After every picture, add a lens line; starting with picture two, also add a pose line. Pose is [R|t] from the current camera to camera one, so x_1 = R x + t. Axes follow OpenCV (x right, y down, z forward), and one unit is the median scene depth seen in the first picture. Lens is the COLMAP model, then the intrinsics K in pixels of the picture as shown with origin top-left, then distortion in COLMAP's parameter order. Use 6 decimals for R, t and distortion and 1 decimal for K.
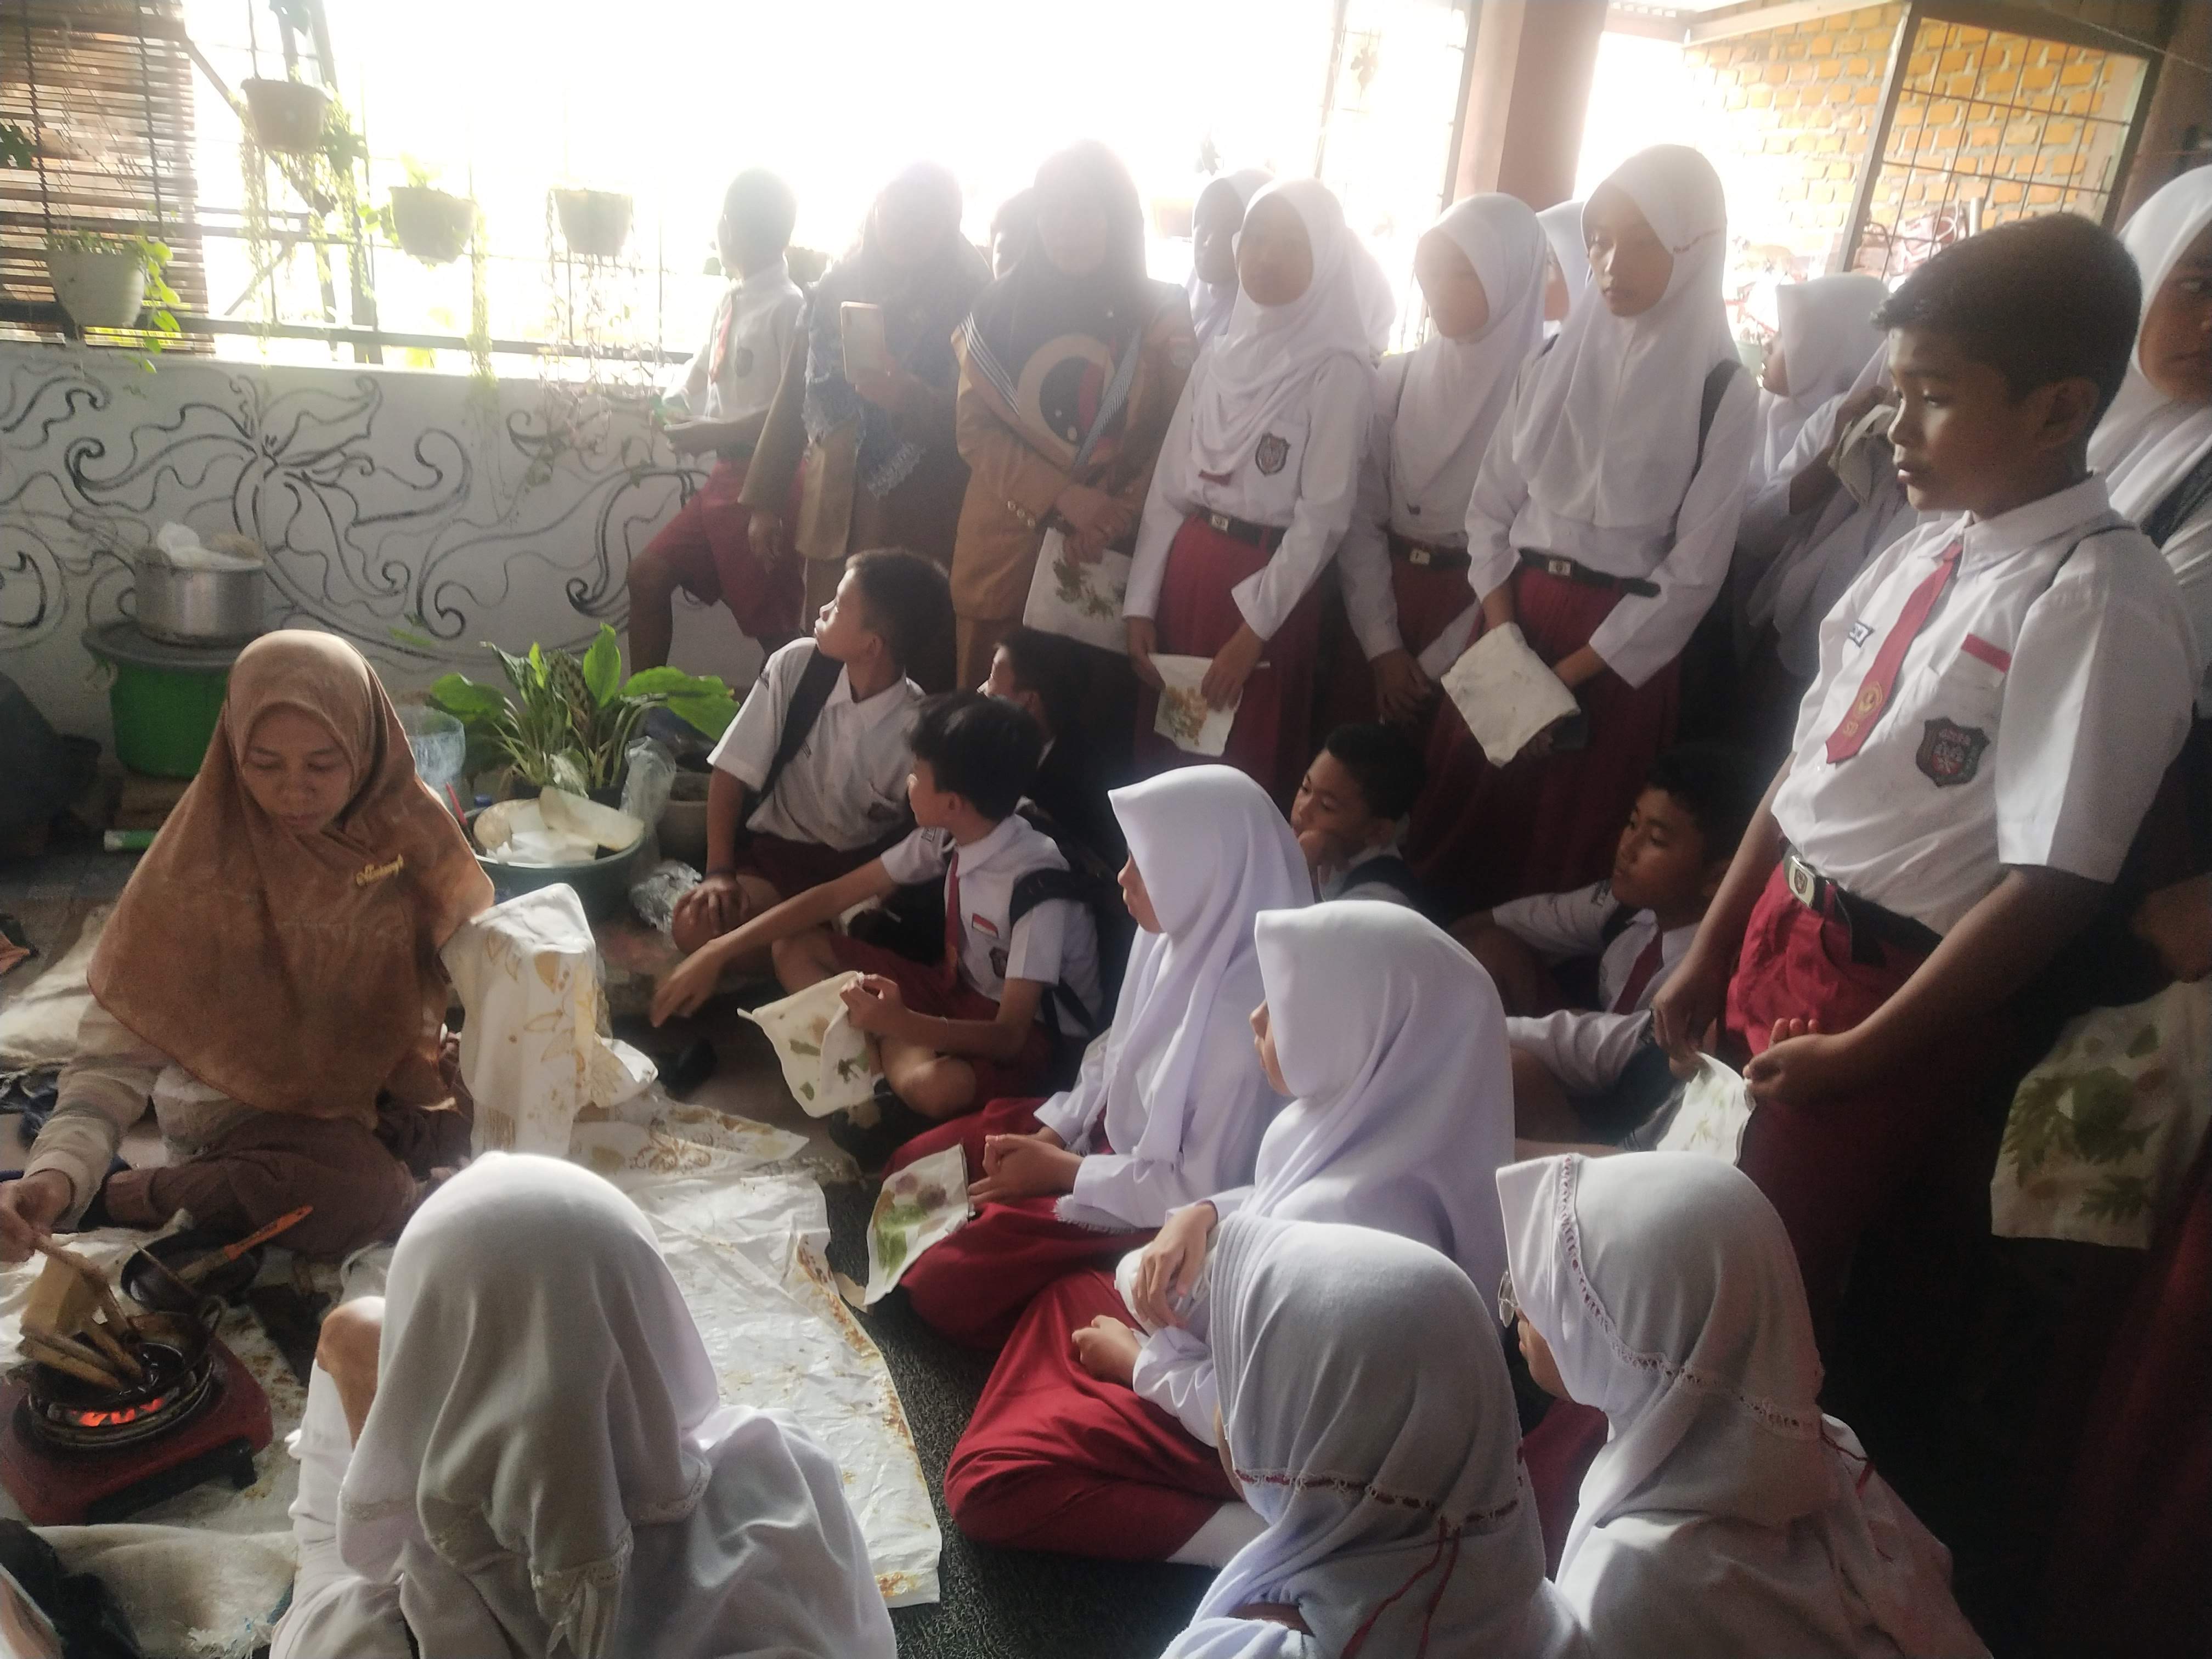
lens RADIAL K [[1710.2, 0, 1100.9], [0, 1710.2, 837.8], [0, 0, 1]] dist [-0.004085, 0.047144]
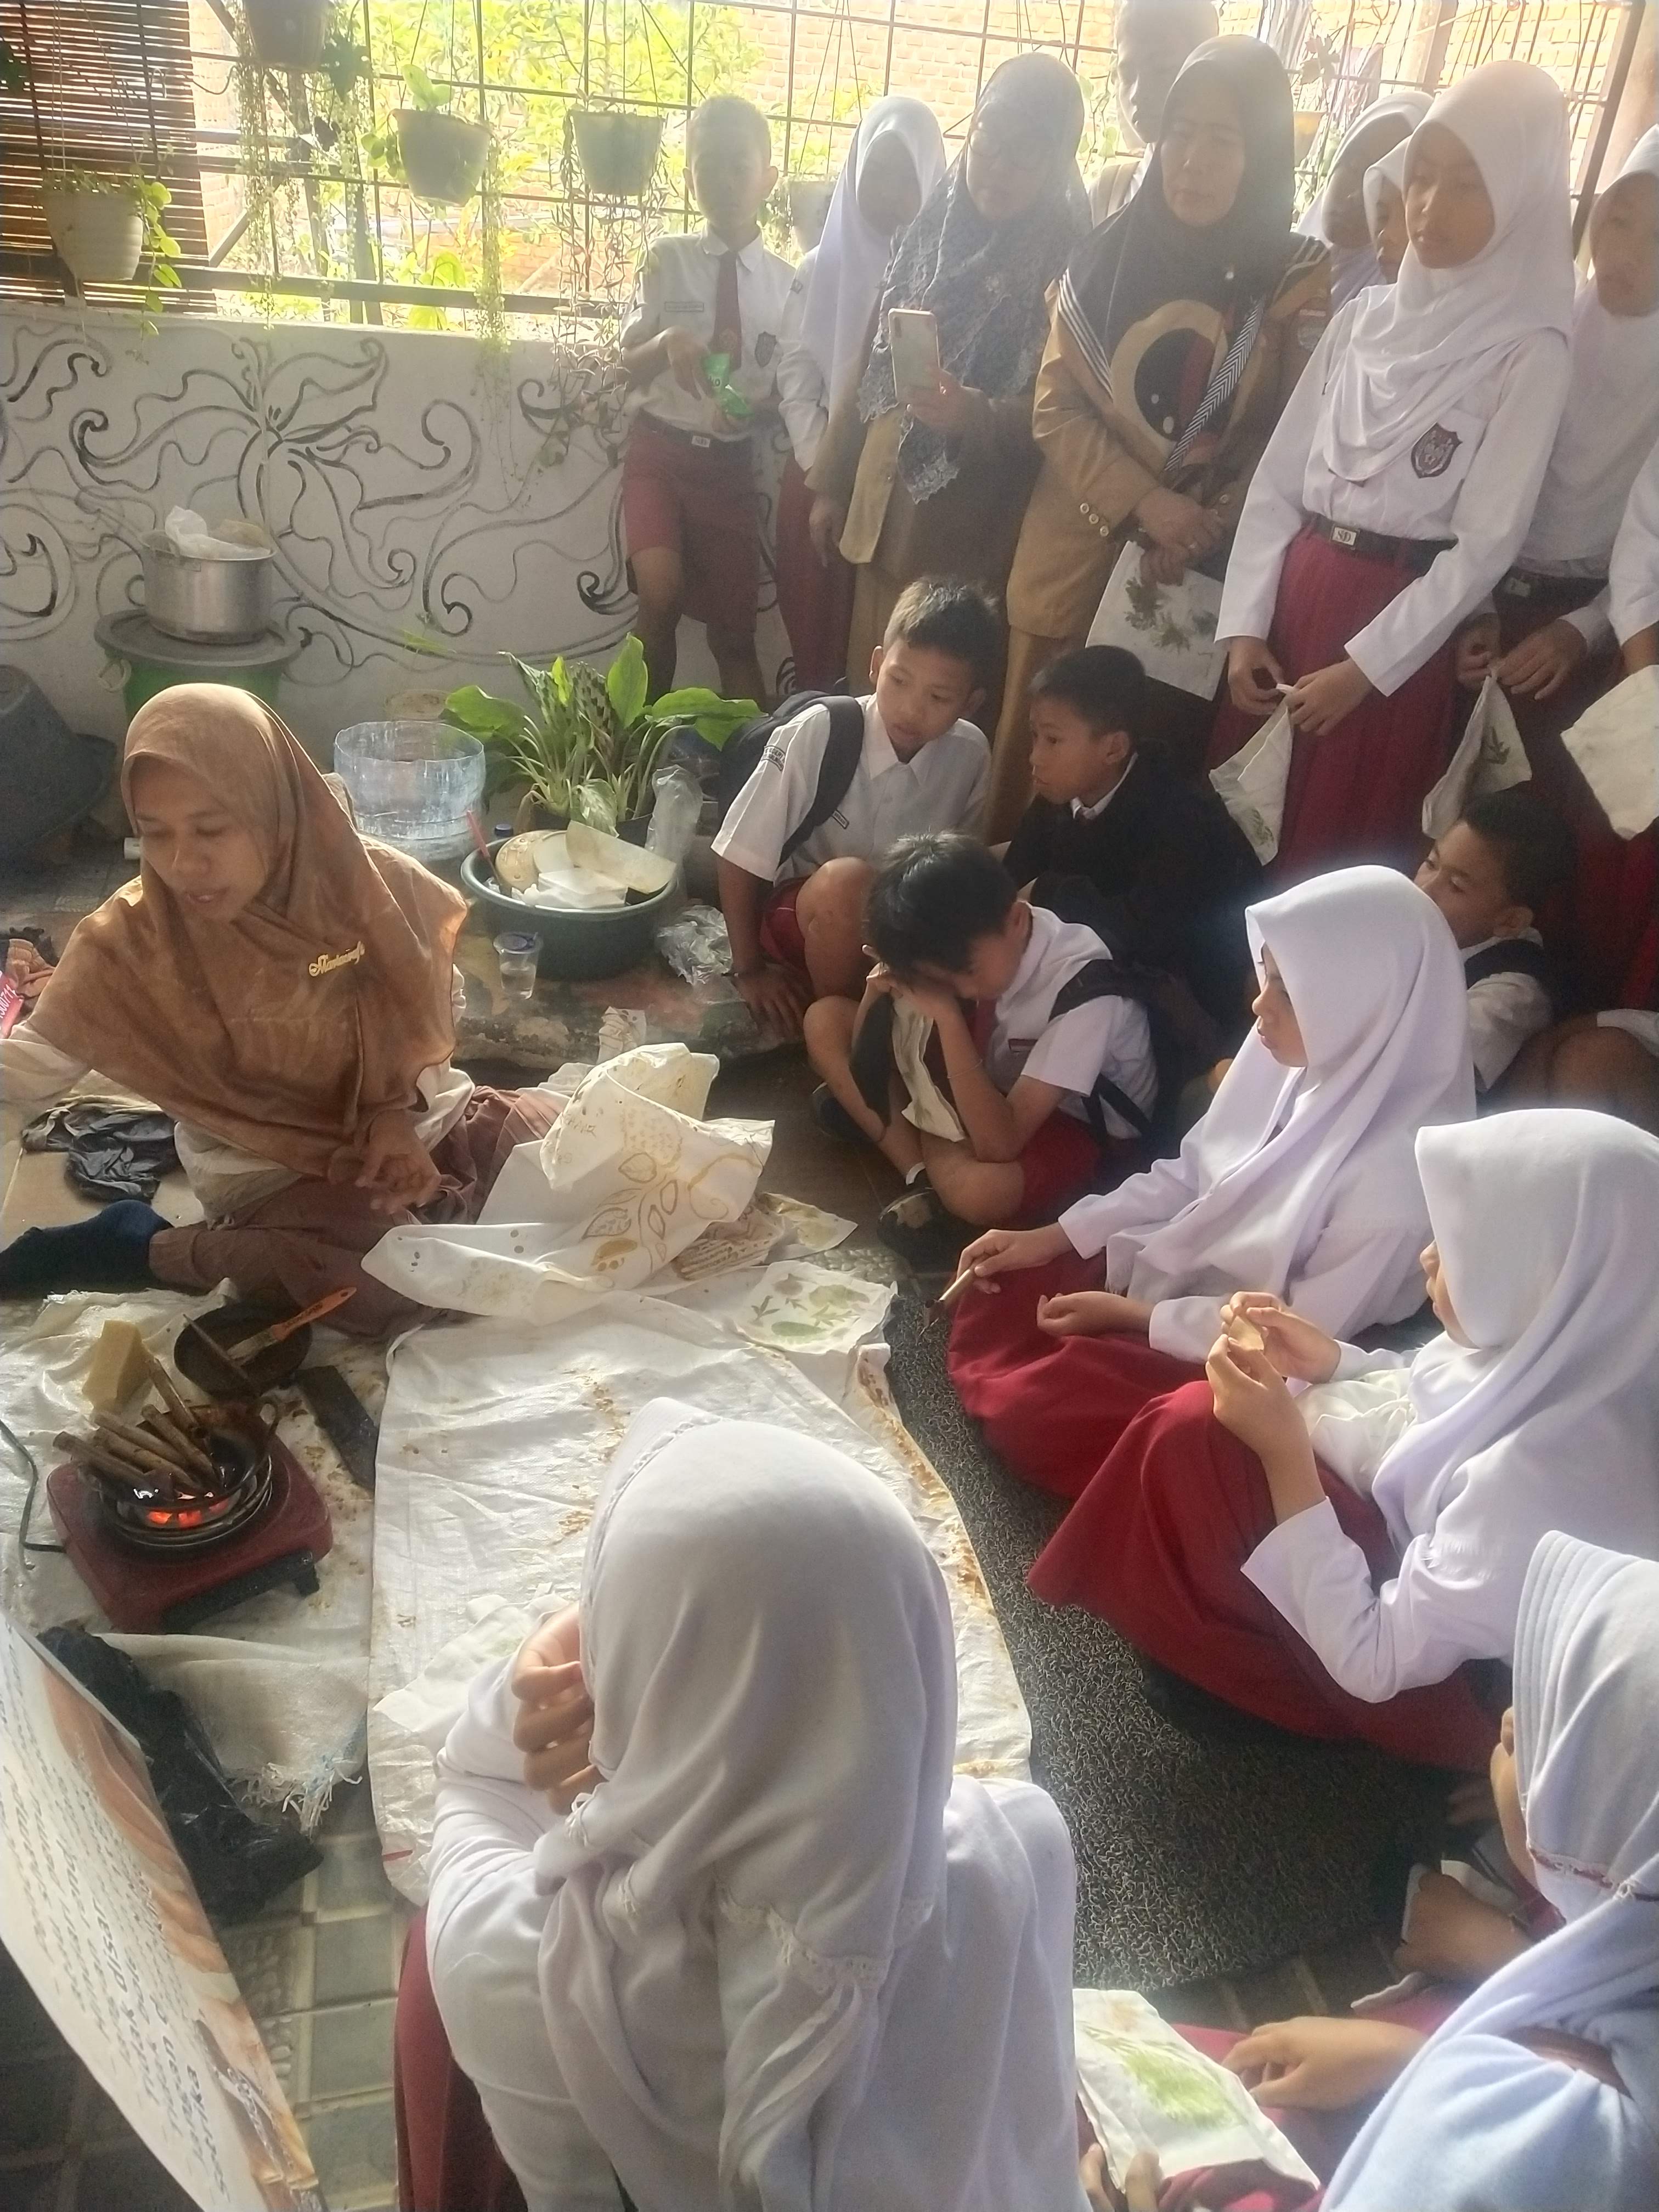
lens RADIAL K [[1710.2, 0, 829.5], [0, 1710.2, 1106.0], [0, 0, 1]] dist [-0.004085, 0.047144]
pose [[0.991052, 0.060044, -0.119208, -0.056463], [-0.038956, 0.984337, 0.171937, -0.035410], [0.127665, -0.165755, 0.977869, 0.073566]]
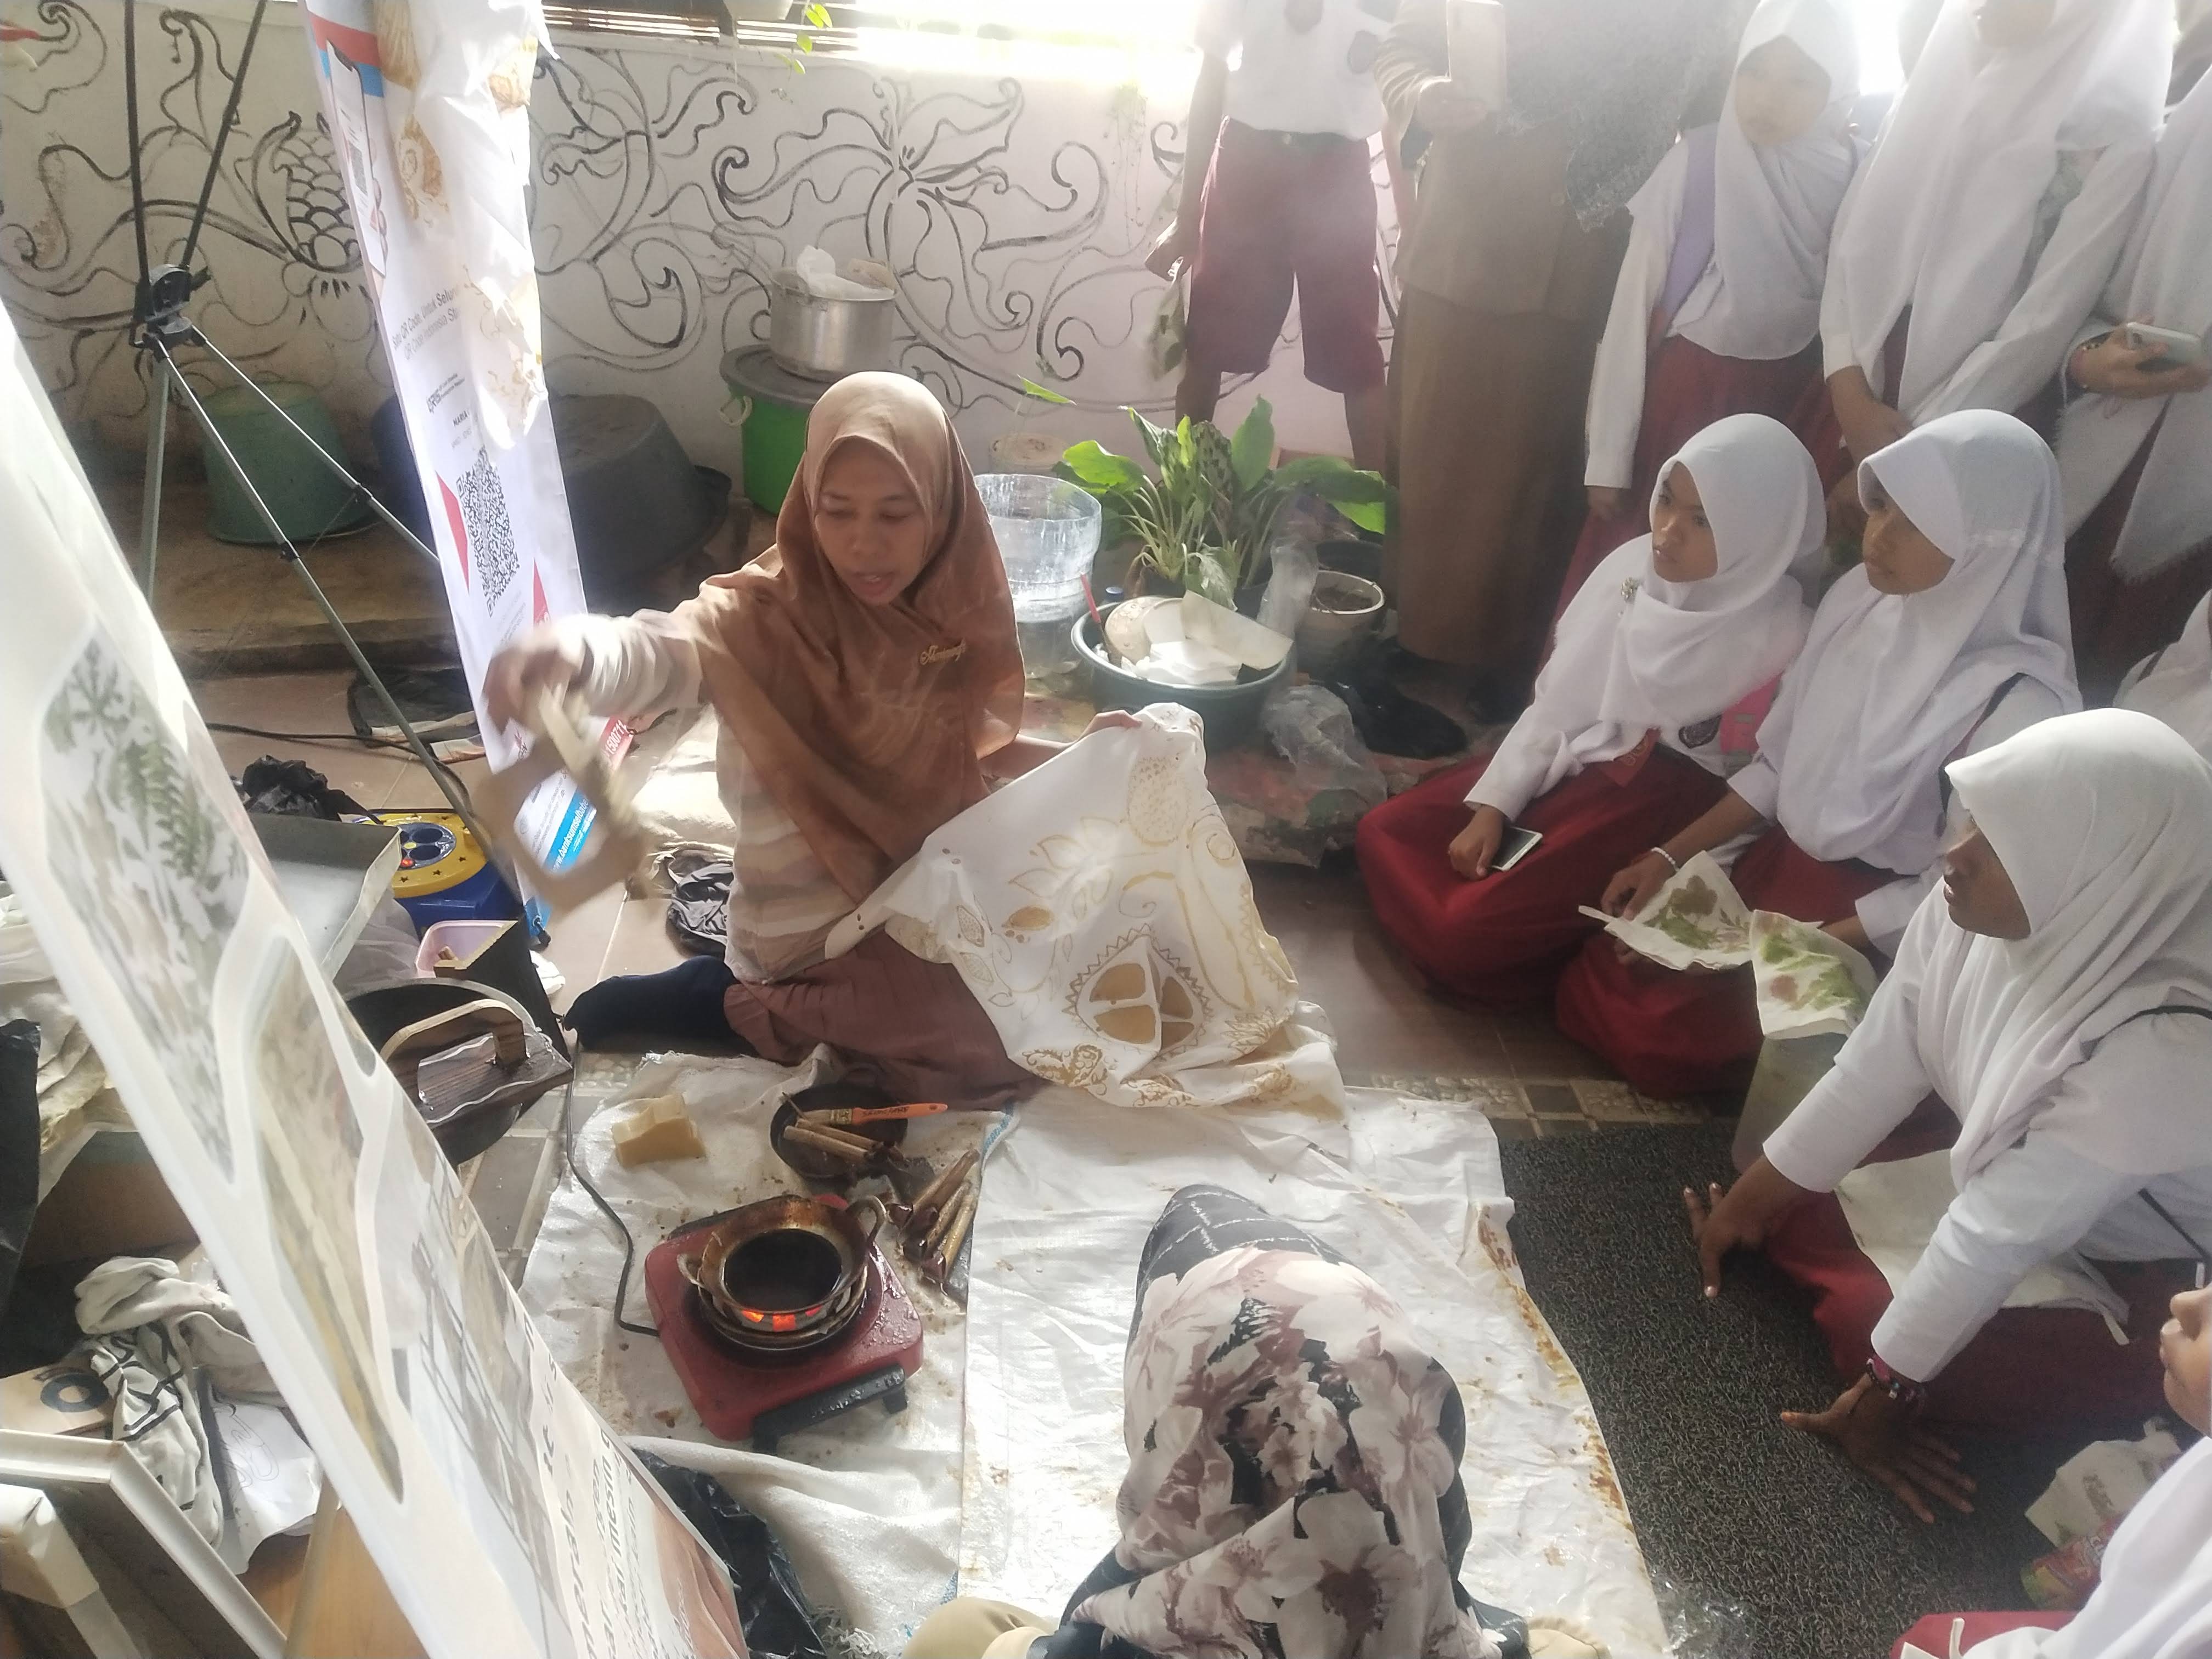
lens RADIAL K [[1710.2, 0, 1100.9], [0, 1710.2, 837.8], [0, 0, 1]] dist [-0.004085, 0.047144]
pose [[0.955988, 0.137750, -0.259059, -0.101411], [-0.090697, 0.978436, 0.185571, -0.053949], [0.279035, -0.153908, 0.947867, 0.106631]]
